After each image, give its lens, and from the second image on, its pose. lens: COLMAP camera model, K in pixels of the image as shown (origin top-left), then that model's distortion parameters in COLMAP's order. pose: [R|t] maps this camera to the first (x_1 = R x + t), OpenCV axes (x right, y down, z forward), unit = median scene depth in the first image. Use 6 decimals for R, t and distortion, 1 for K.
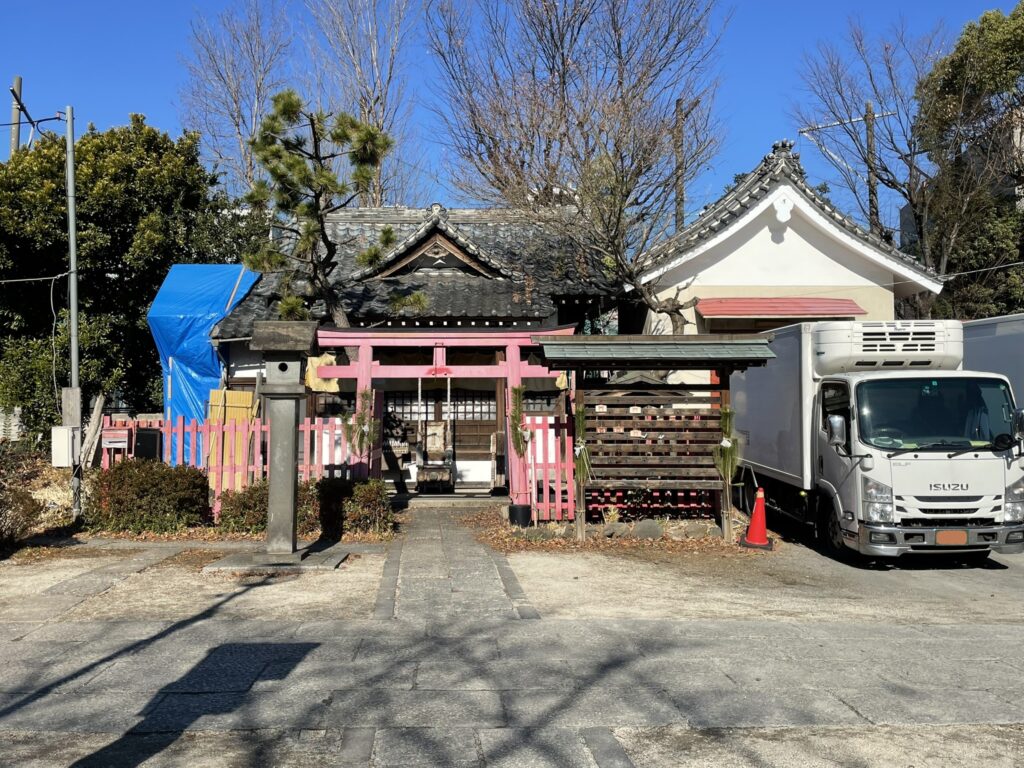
lens RADIAL K [[939.4, 0, 512.0], [0, 939.4, 384.0], [0, 0, 1]] dist [0.039111, -0.009201]
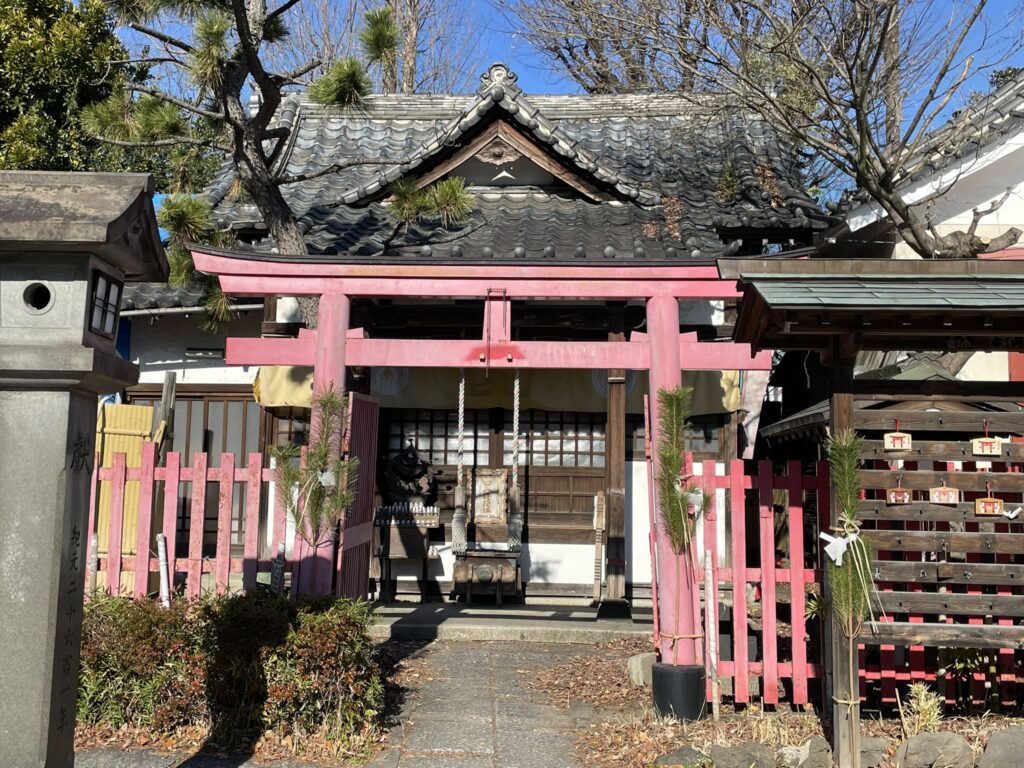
lens RADIAL K [[1176.1, 0, 486.3], [0, 1176.1, 382.1], [0, 0, 1]] dist [0.101543, -0.010930]
pose [[0.995596, 0.011406, -0.093047, -0.022623], [-0.014786, 0.999253, -0.035715, 0.015143], [0.092570, 0.036933, 0.995021, 0.335193]]
